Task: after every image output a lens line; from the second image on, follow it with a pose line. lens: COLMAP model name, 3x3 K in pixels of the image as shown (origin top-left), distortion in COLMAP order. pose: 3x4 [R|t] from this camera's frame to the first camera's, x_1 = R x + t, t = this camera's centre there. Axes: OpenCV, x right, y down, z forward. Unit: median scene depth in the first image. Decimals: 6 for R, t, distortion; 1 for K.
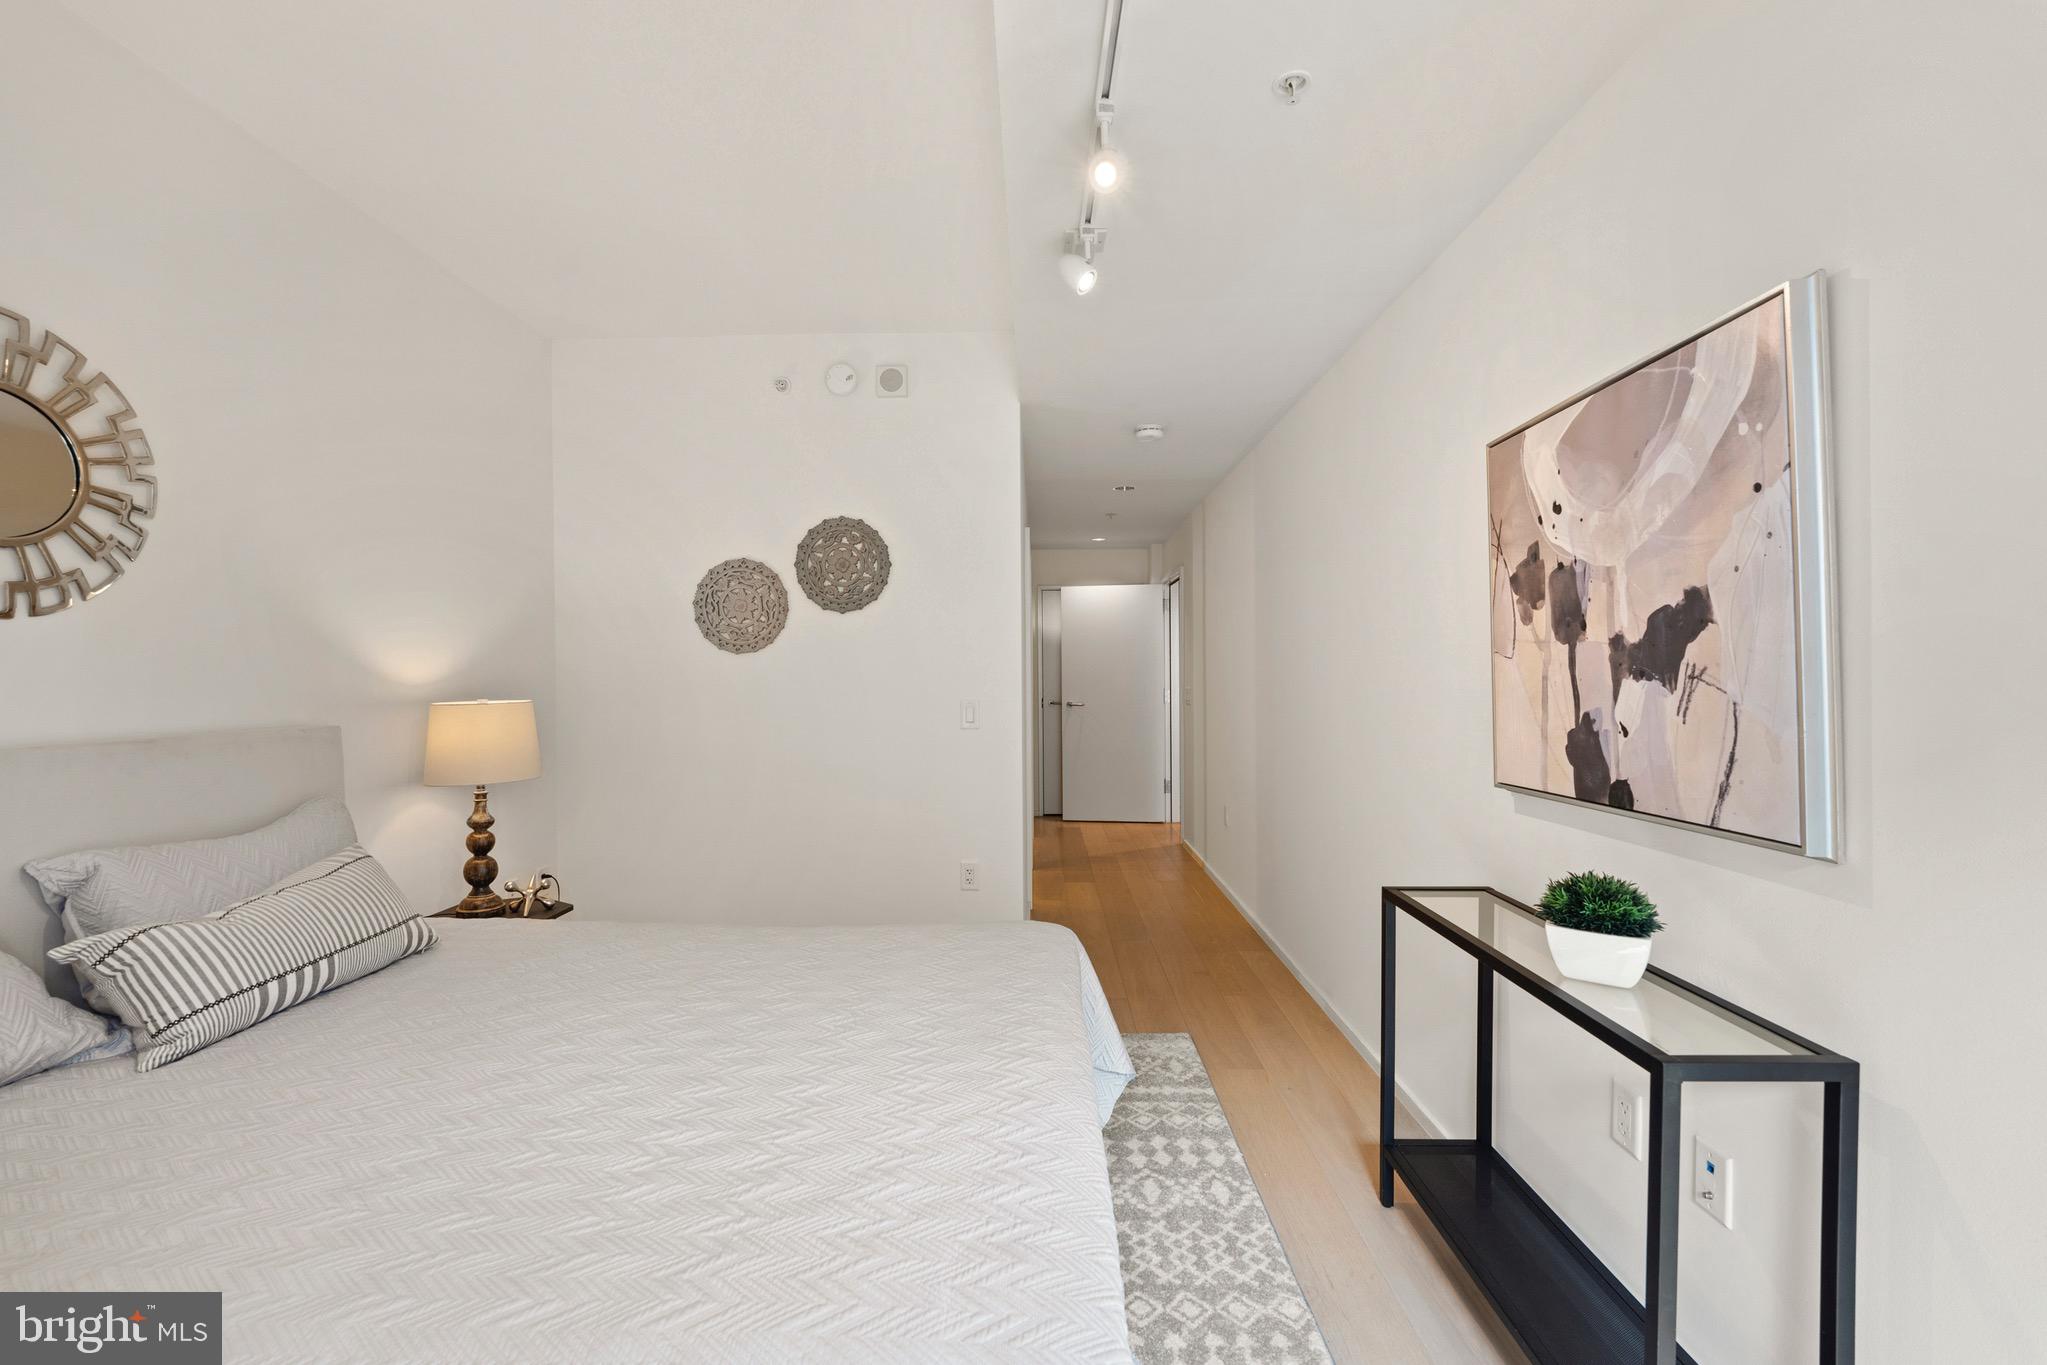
lens RADIAL K [[839.3, 0, 1025.0], [0, 839.3, 689.0], [0, 0, 1]] dist [-0.009322, 0.000011]
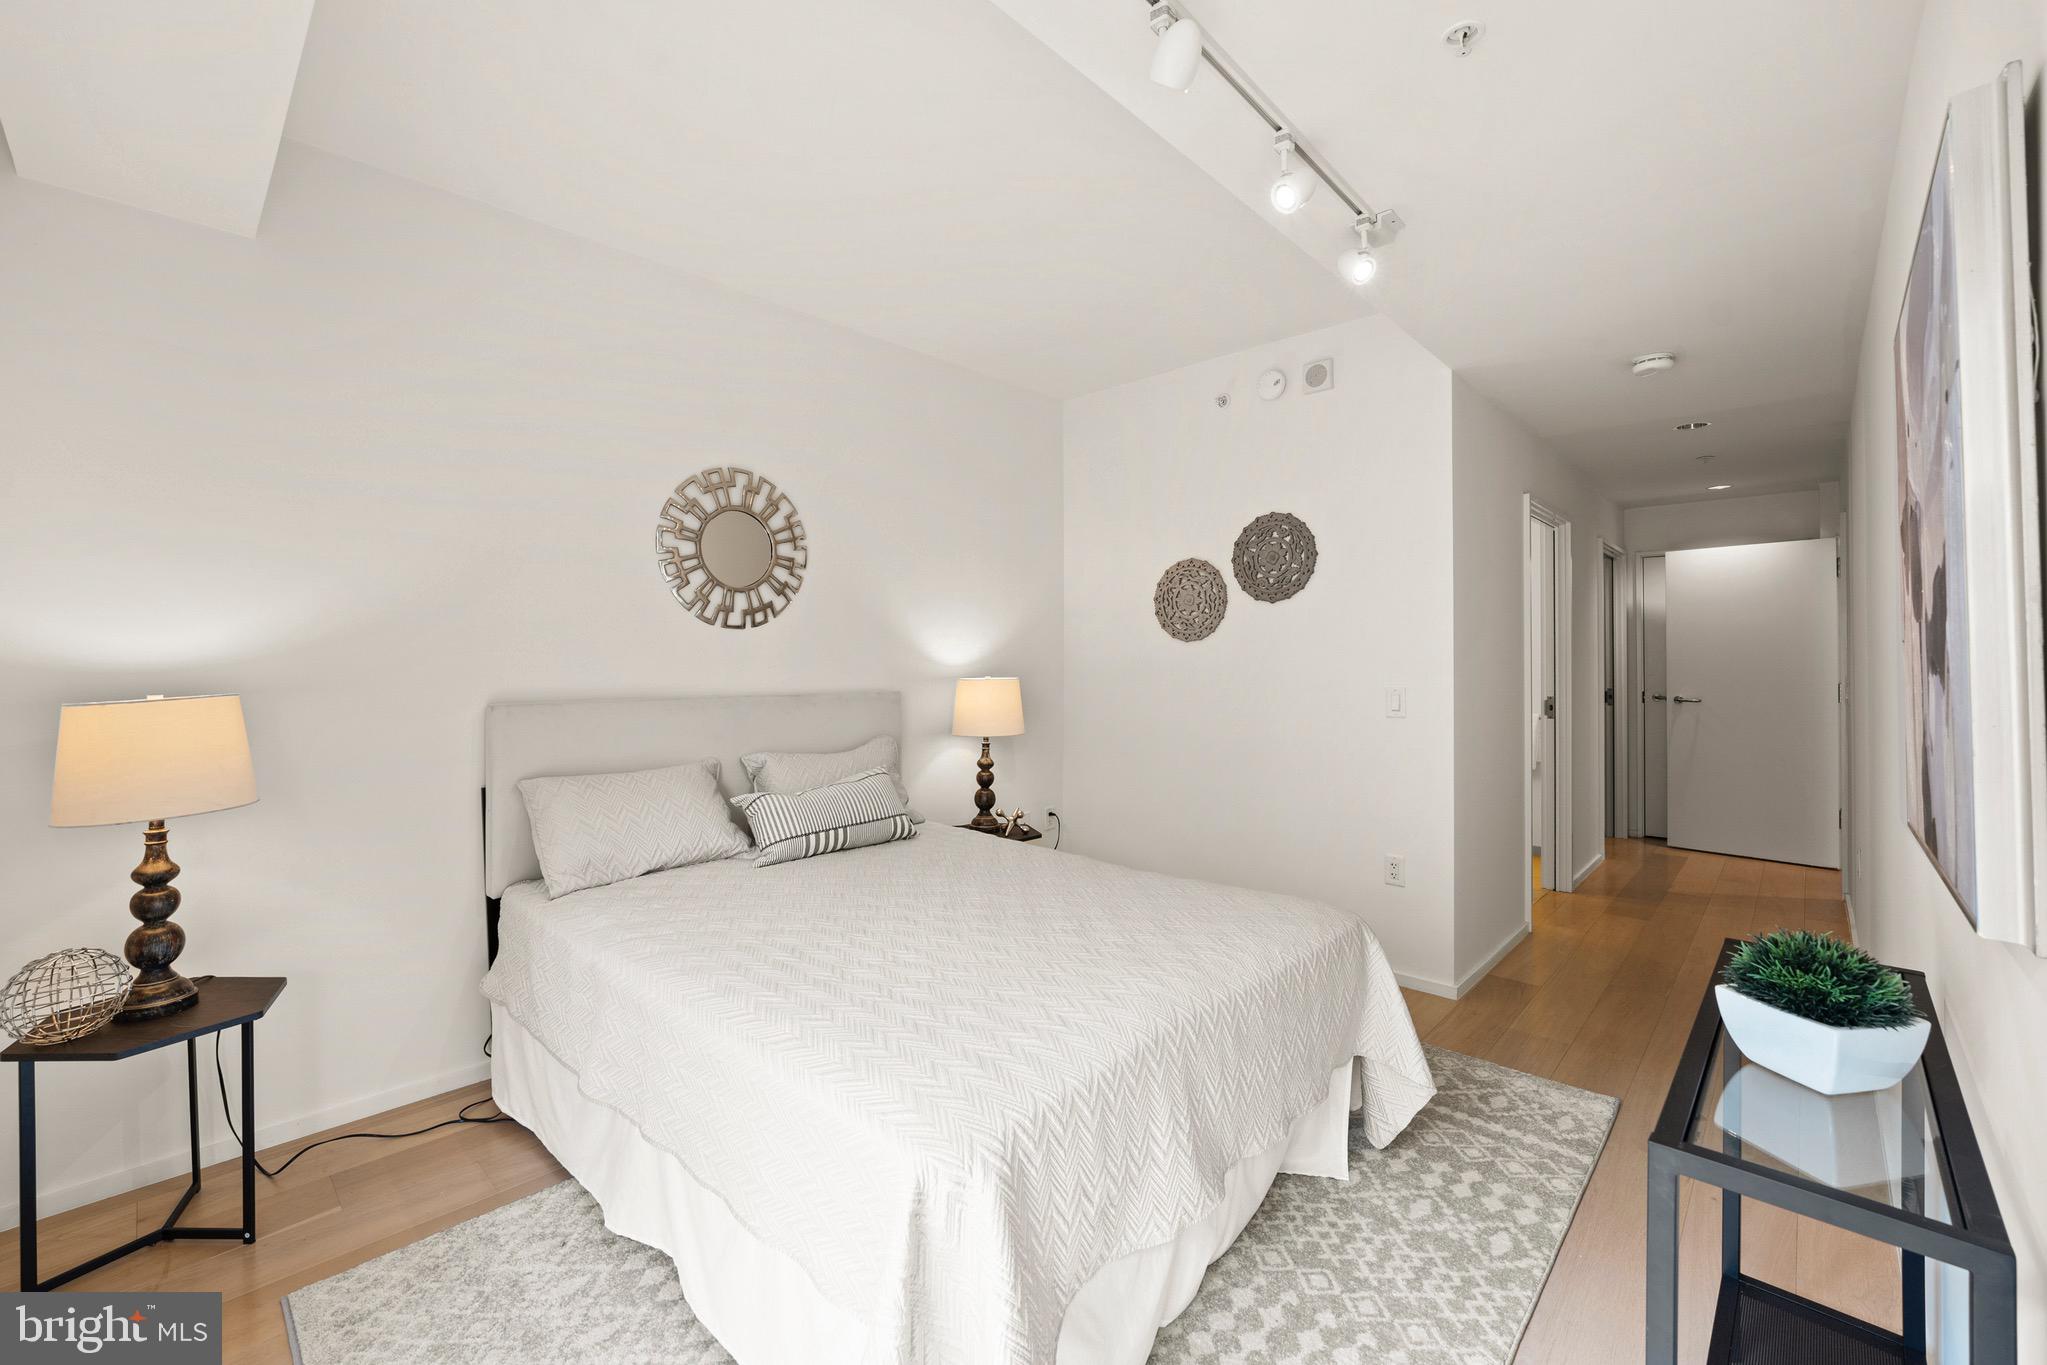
lens RADIAL K [[850.1, 0, 1024.3], [0, 850.1, 661.1], [0, 0, 1]] dist [-0.000762, -0.000099]
pose [[0.740624, 0.005748, -0.671895, 0.391029], [-0.016056, 0.999829, -0.009145, -0.001546], [0.671728, 0.017561, 0.740590, -0.017819]]
